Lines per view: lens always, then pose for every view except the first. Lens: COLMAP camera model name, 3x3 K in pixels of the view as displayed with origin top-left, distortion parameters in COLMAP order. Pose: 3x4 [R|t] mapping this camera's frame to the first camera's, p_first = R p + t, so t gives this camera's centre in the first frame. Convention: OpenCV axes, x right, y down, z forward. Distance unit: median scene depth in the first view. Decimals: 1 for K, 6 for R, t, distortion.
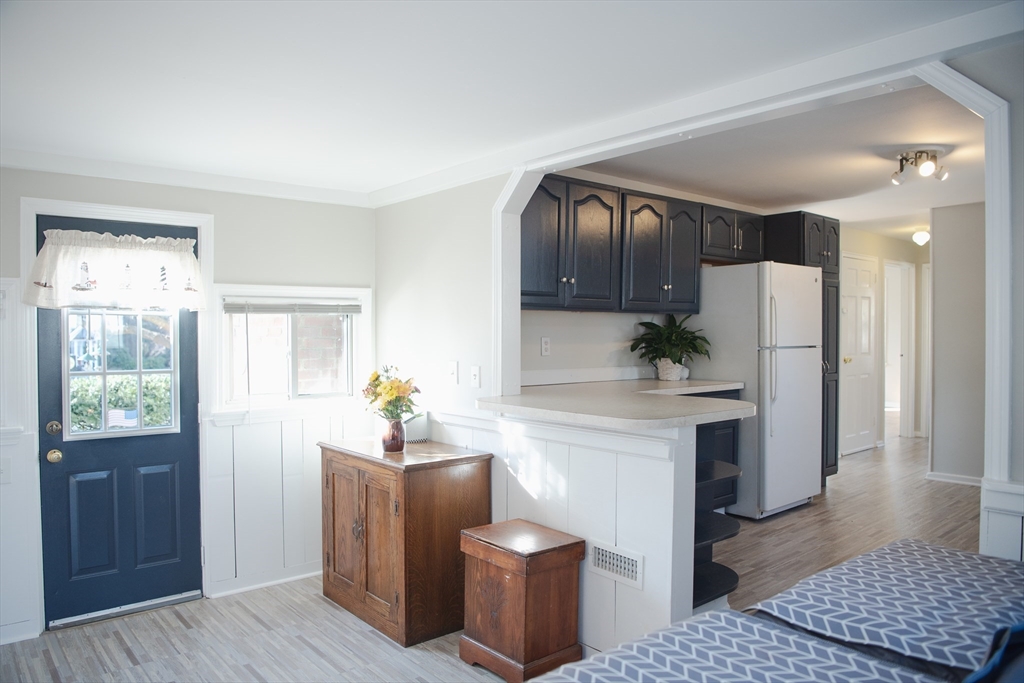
lens RADIAL K [[716.5, 0, 511.5], [0, 716.5, 335.0], [0, 0, 1]] dist [-0.063317, 0.011368]
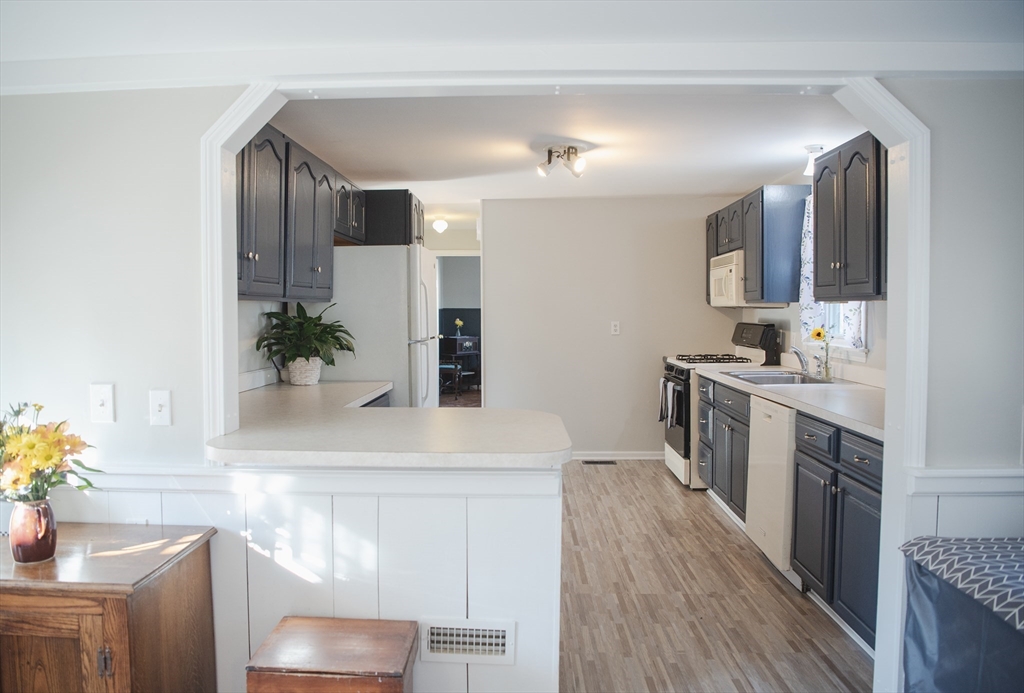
lens RADIAL K [[748.5, 0, 509.0], [0, 748.5, 339.9], [0, 0, 1]] dist [-0.059953, 0.004363]
pose [[0.675557, -0.030641, 0.736670, -0.340678], [0.004323, 0.999284, 0.037600, -0.024862], [-0.737295, -0.022216, 0.675206, 0.380388]]
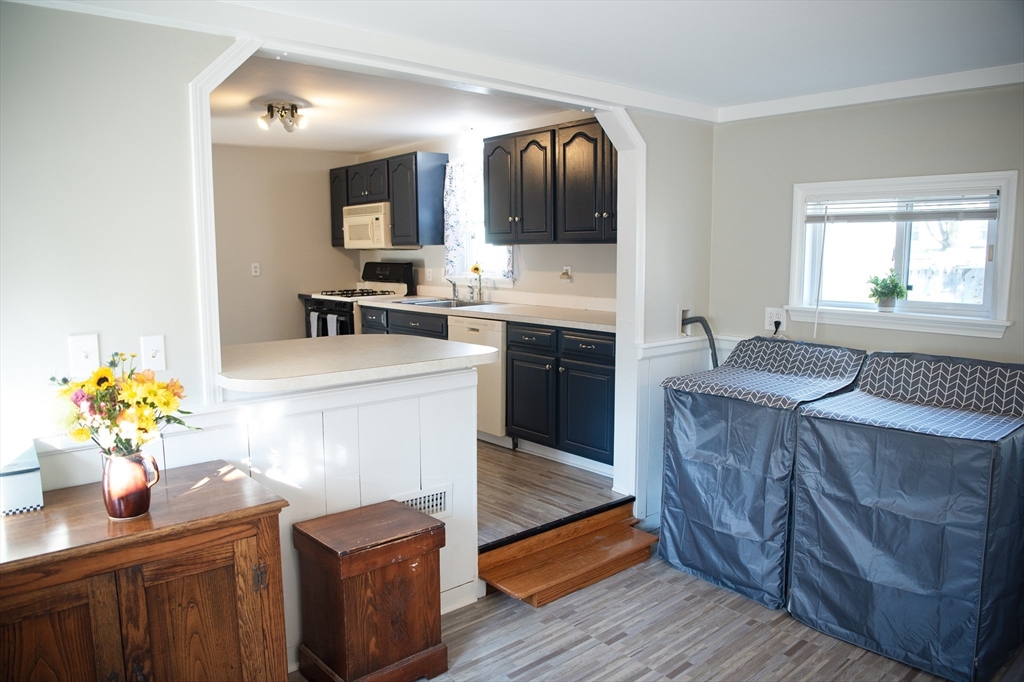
lens RADIAL K [[716.5, 0, 520.6], [0, 716.5, 335.7], [0, 0, 1]] dist [-0.063317, 0.011368]
pose [[-0.015236, -0.119075, 0.992768, -0.698934], [0.007873, 0.992838, 0.119205, -0.027773], [-0.999853, 0.009633, -0.014189, 0.752631]]
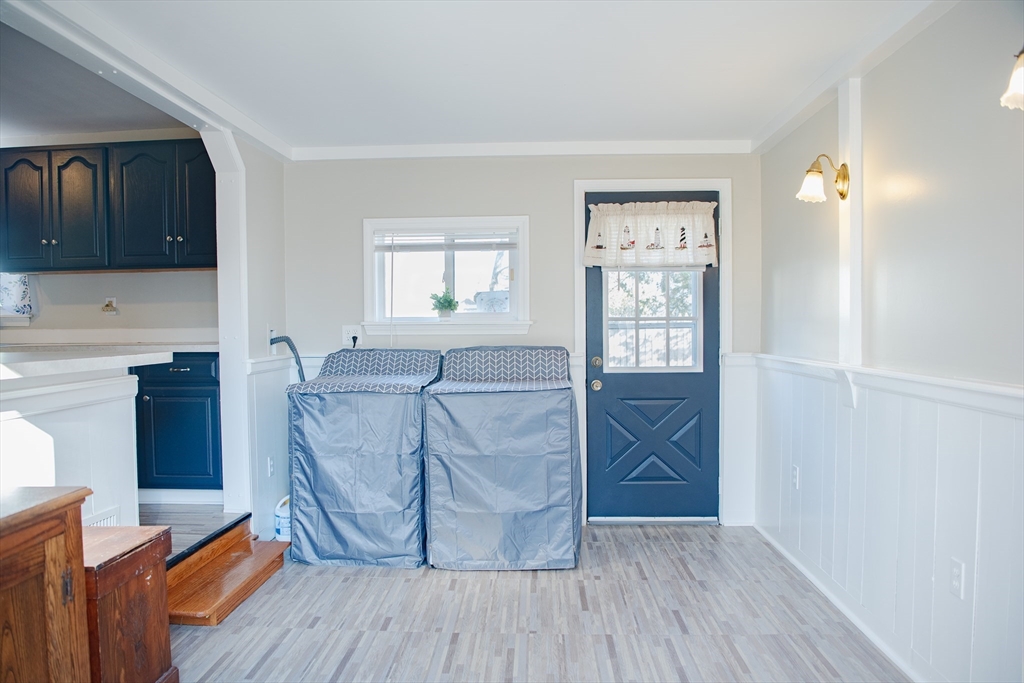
lens RADIAL K [[716.5, 0, 521.8], [0, 716.5, 348.1], [0, 0, 1]] dist [-0.063317, 0.011368]
pose [[-0.740230, -0.015889, 0.672166, -0.675249], [0.014882, 0.999089, 0.040006, 0.062730], [-0.672189, 0.039617, -0.739319, 1.085819]]
